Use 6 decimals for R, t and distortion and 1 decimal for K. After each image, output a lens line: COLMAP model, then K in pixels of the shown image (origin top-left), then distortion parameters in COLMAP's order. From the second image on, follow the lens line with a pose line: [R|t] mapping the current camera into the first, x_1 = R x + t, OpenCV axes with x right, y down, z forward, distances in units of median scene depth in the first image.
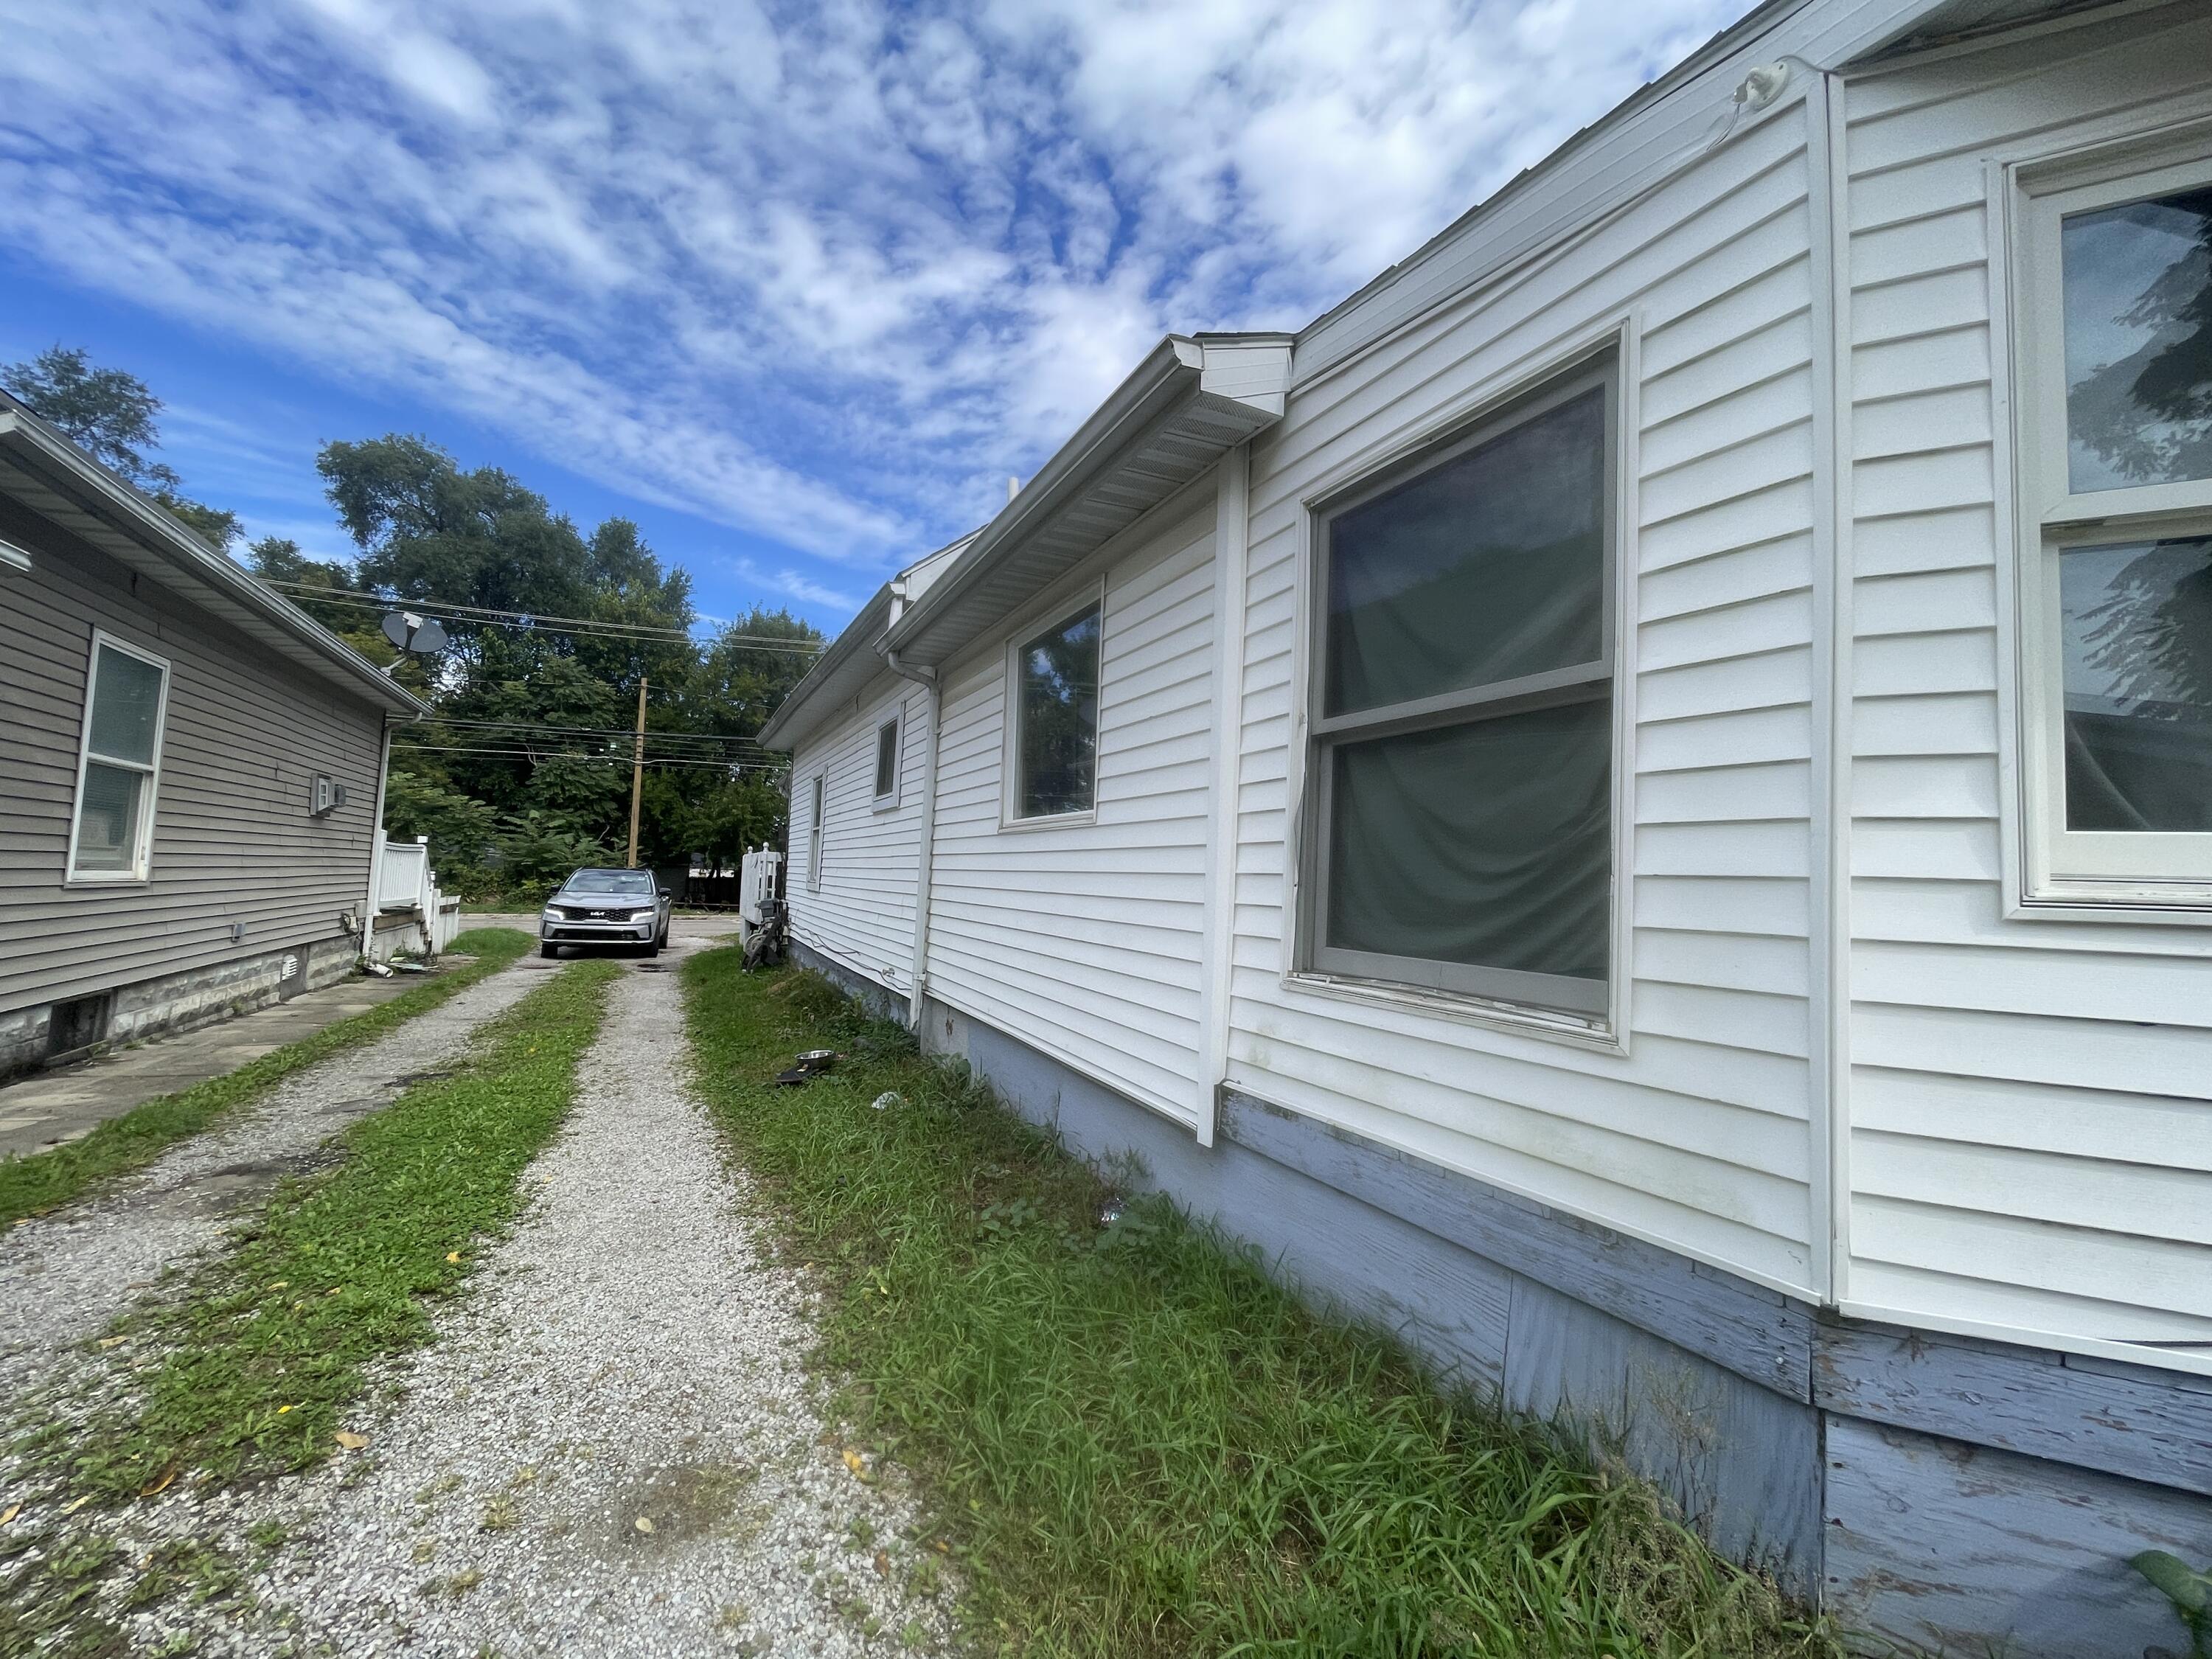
lens RADIAL K [[883.1, 0, 1106.0], [0, 883.1, 829.5], [0, 0, 1]] dist [0.028845, 0.000047]
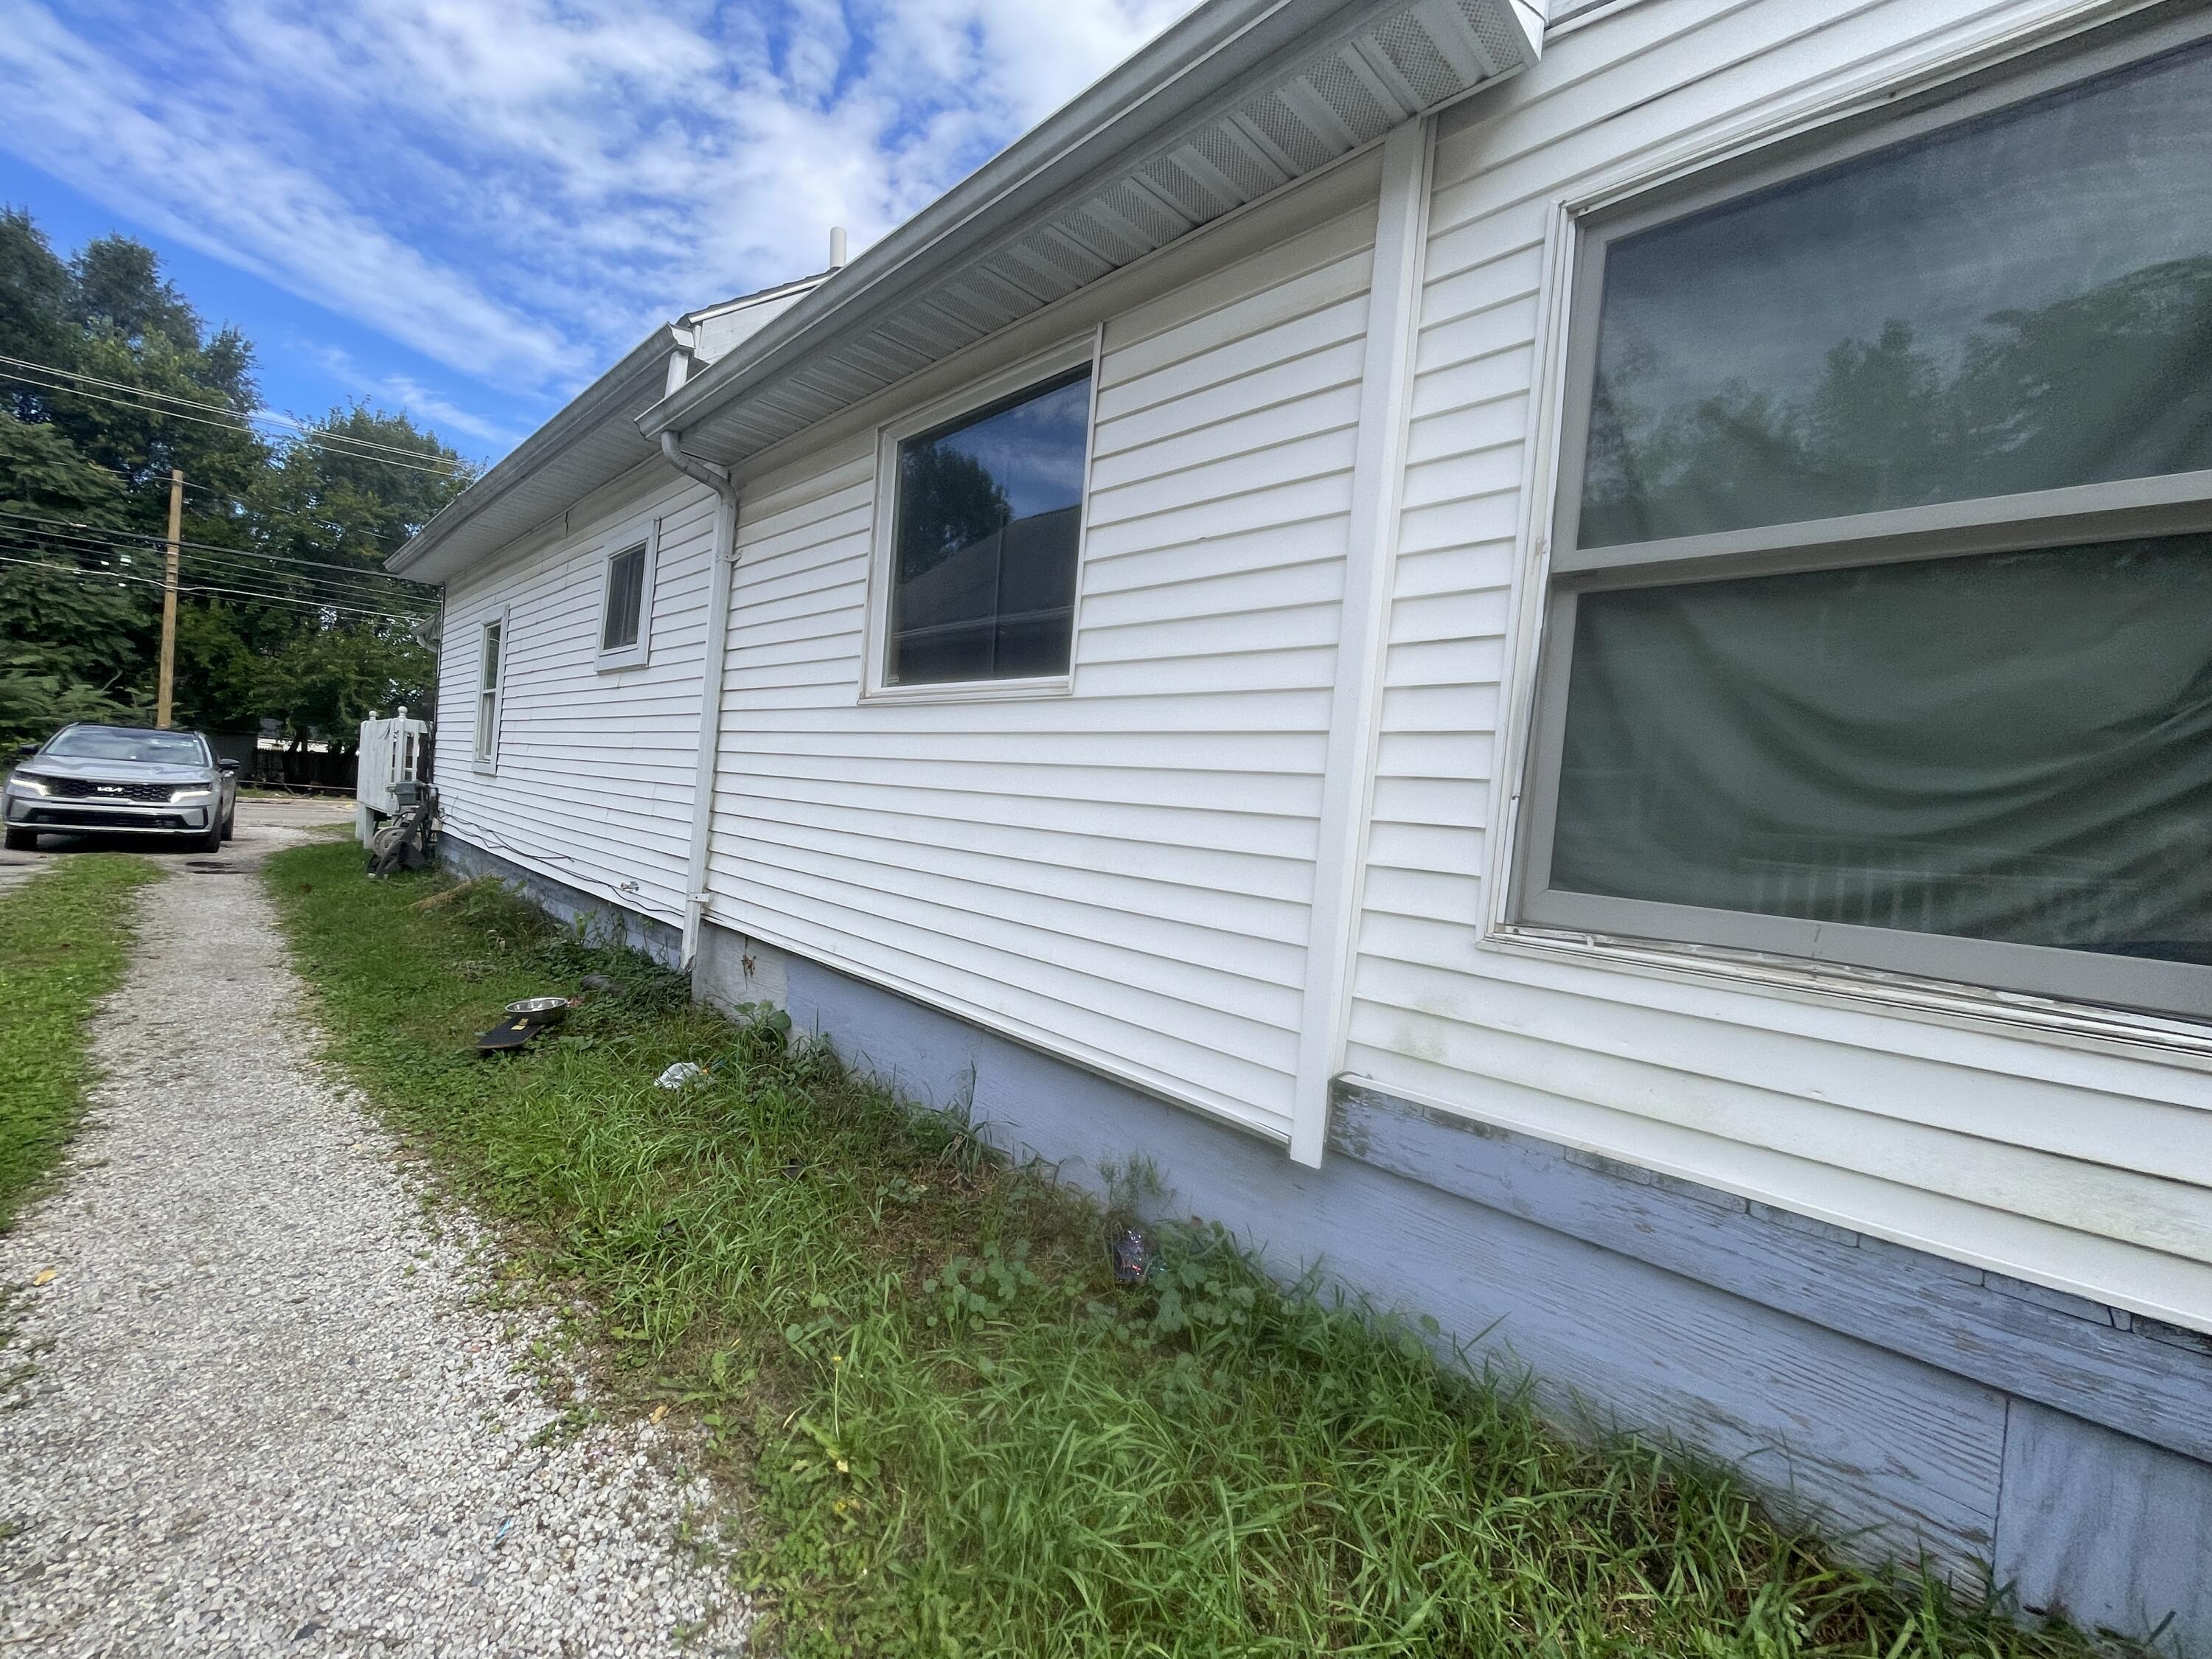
lens RADIAL K [[886.7, 0, 1106.0], [0, 886.7, 829.5], [0, 0, 1]] dist [0.002335, 0.002438]
pose [[0.945840, 0.037915, 0.322411, -0.078141], [-0.070085, 0.993584, 0.088760, 0.013114], [-0.316977, -0.106549, 0.942429, 0.122918]]
